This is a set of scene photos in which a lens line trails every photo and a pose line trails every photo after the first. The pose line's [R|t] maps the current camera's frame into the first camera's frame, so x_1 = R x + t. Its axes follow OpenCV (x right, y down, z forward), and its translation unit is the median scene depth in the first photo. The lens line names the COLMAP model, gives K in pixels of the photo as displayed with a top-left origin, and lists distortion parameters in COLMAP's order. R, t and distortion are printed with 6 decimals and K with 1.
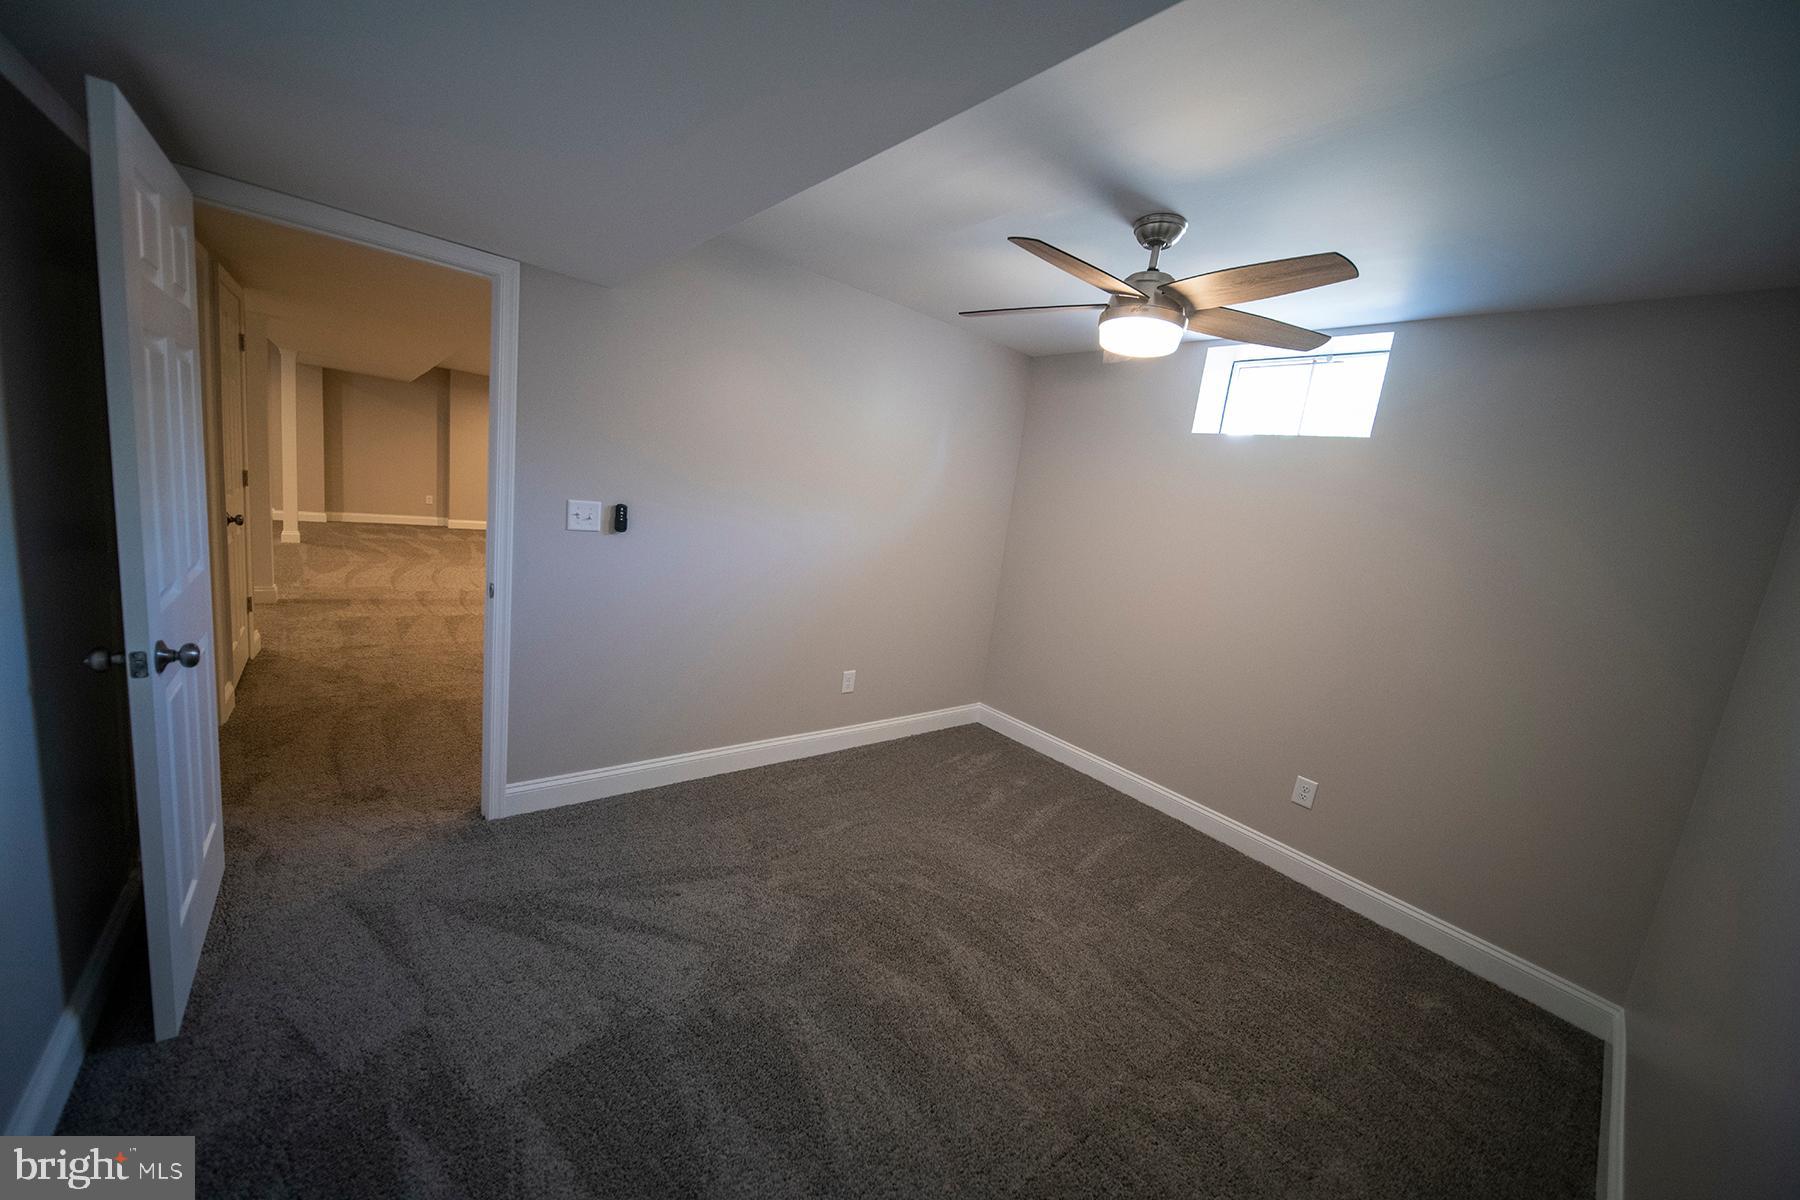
lens RADIAL K [[633.8, 0, 906.8], [0, 633.8, 596.6], [0, 0, 1]] dist [-0.001088, -0.000086]
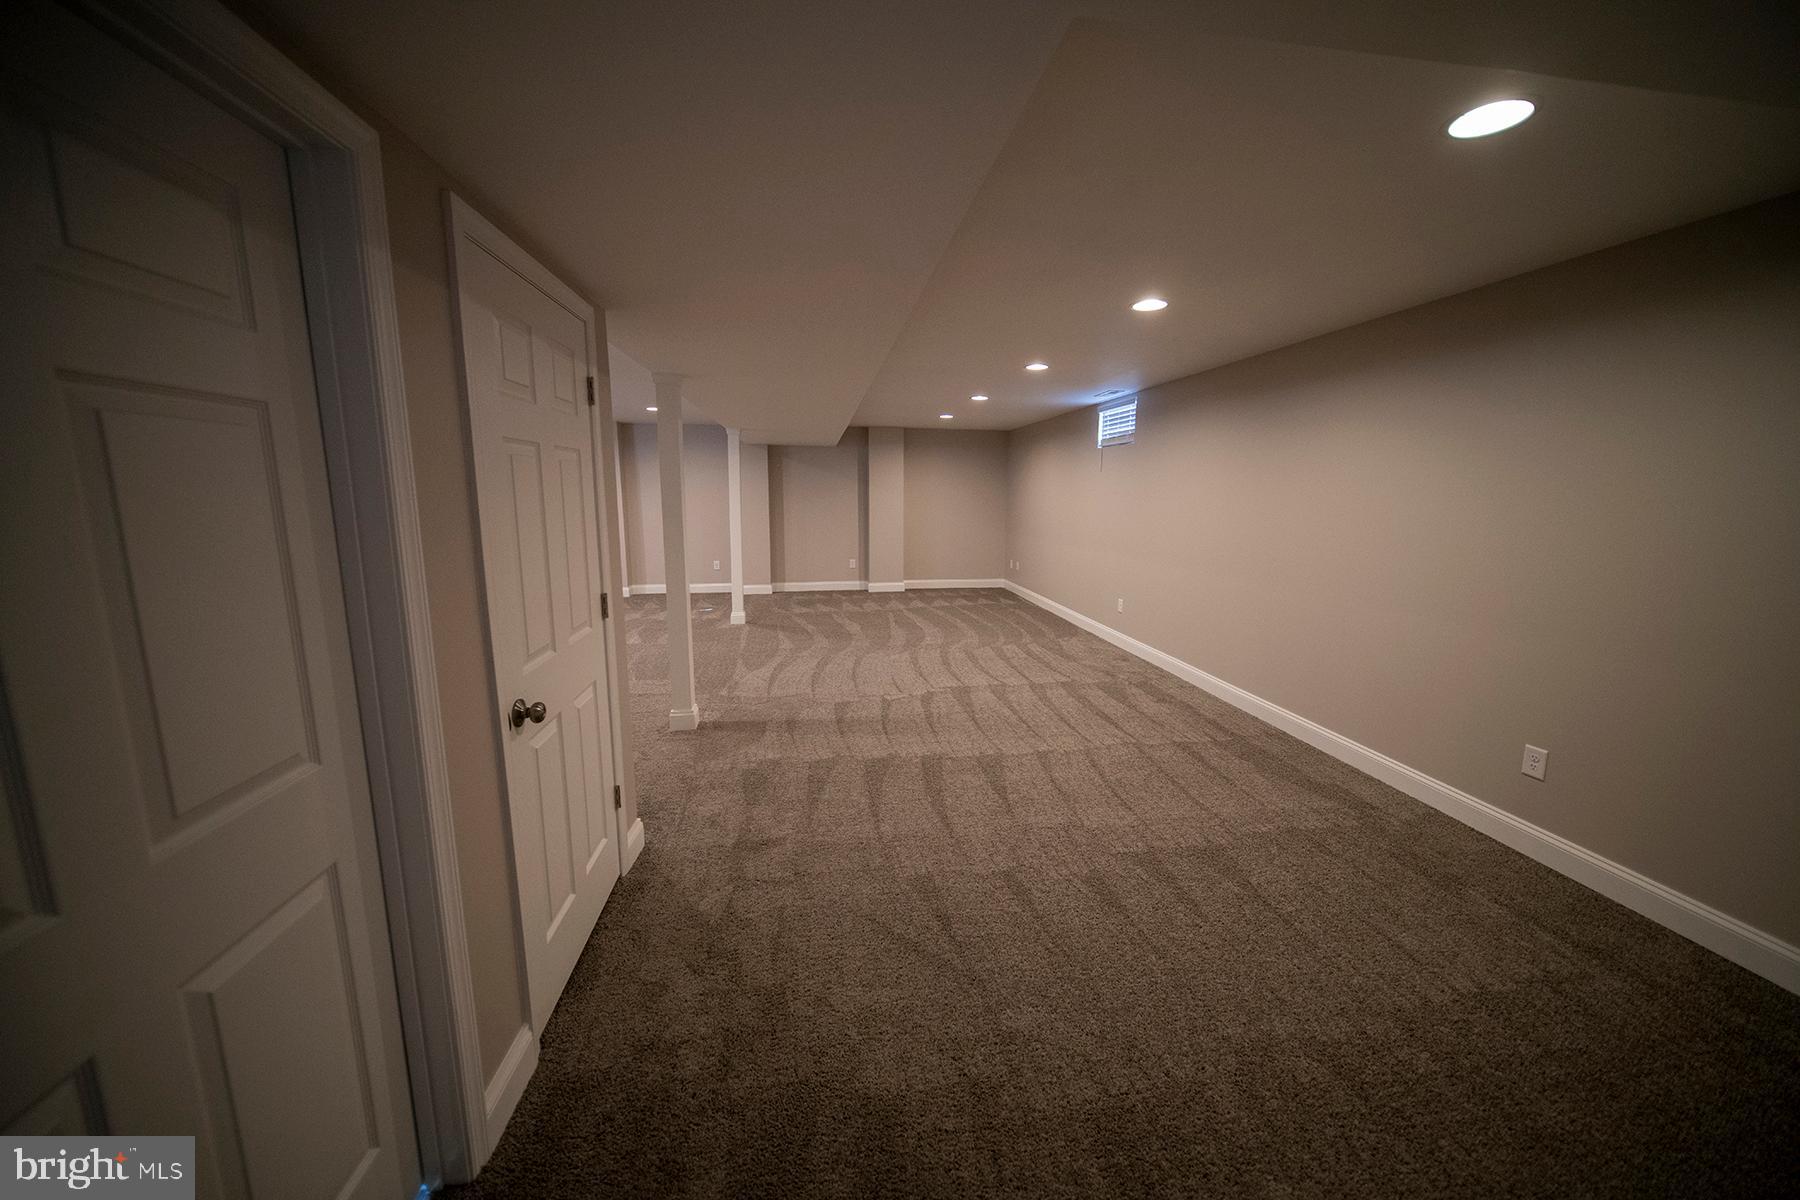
lens RADIAL K [[633.8, 0, 906.8], [0, 633.8, 596.6], [0, 0, 1]] dist [-0.001088, -0.000086]
pose [[0.842952, -0.034079, -0.536908, -0.270810], [0.013523, 0.999019, -0.042179, -0.099009], [0.537818, 0.028294, 0.842586, 0.376876]]
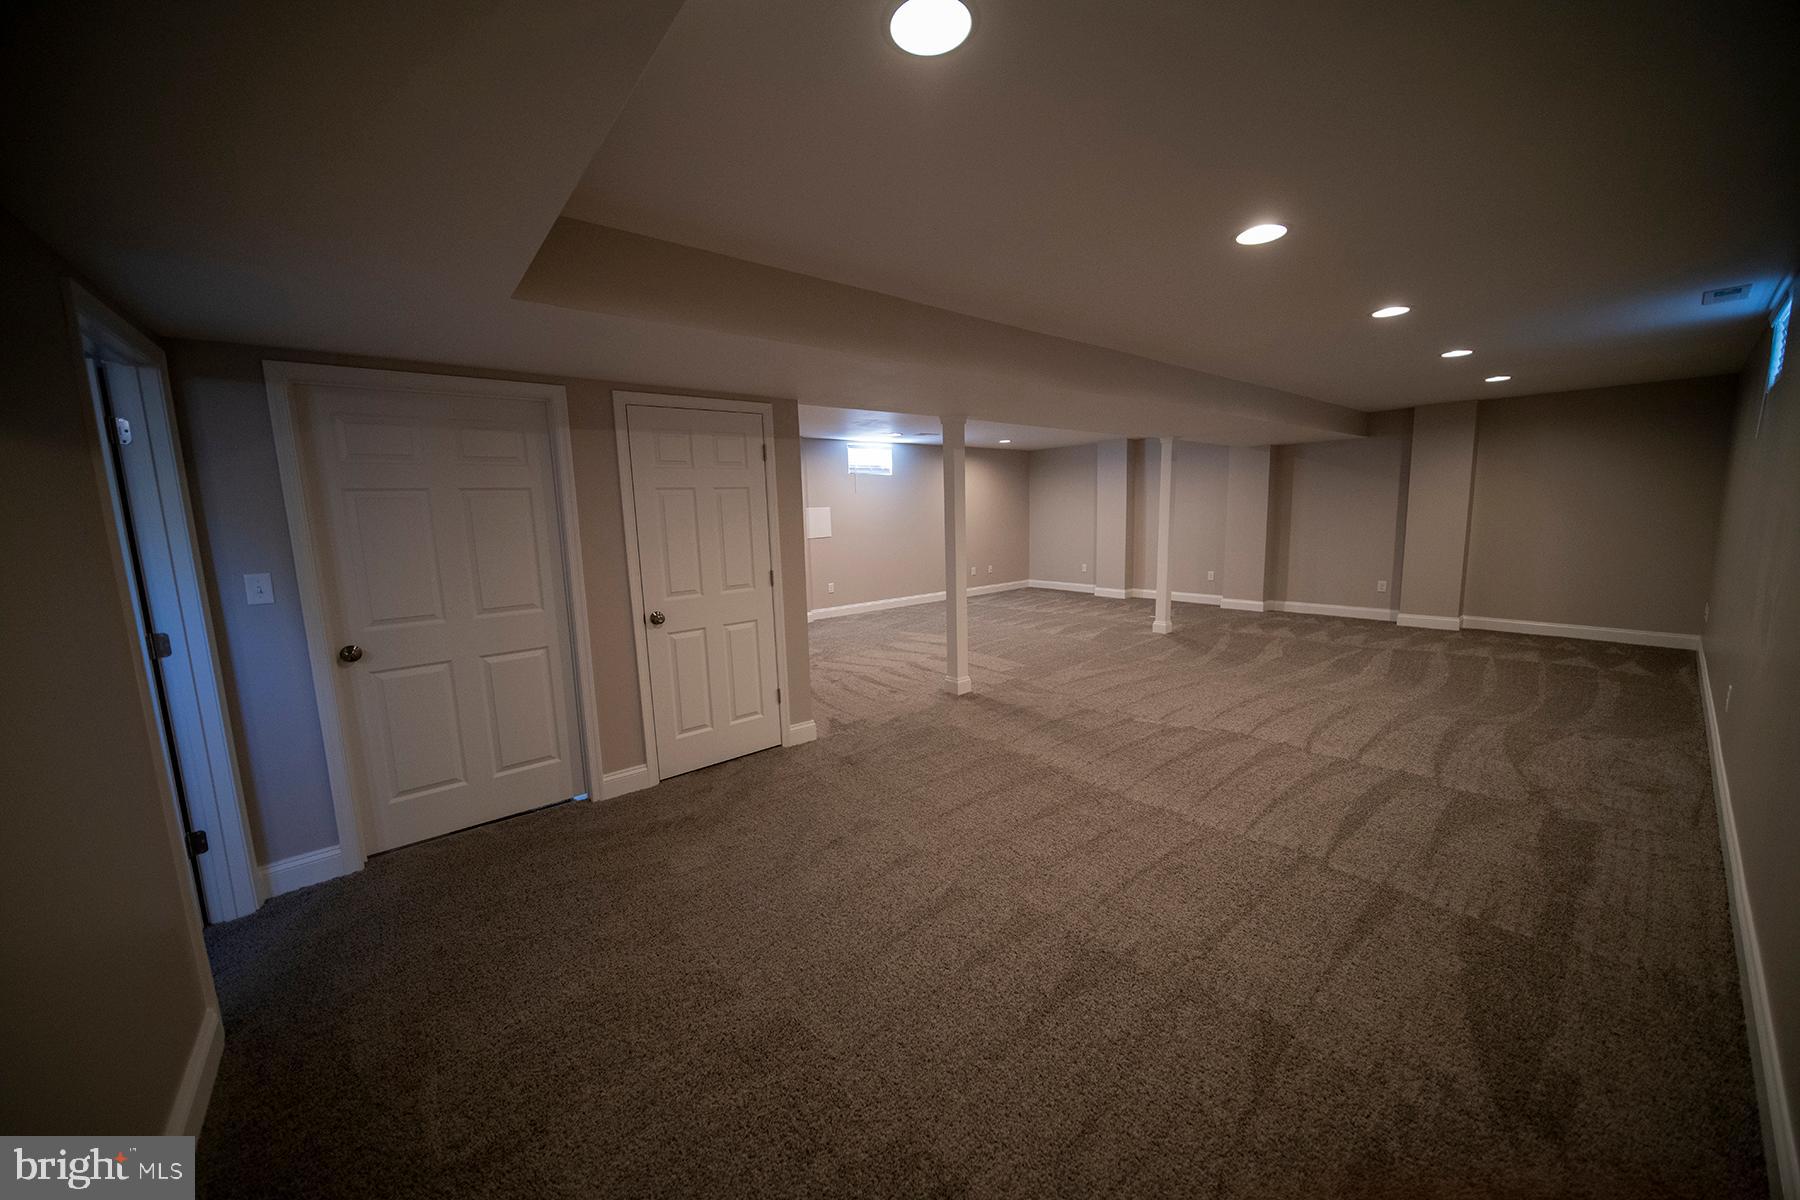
lens RADIAL K [[633.8, 0, 906.8], [0, 633.8, 596.6], [0, 0, 1]] dist [-0.001088, -0.000086]
pose [[-0.015963, 0.010380, -0.999819, 0.009480], [-0.136449, 0.990569, 0.012462, -0.119555], [0.990518, 0.136623, -0.014396, 0.743676]]
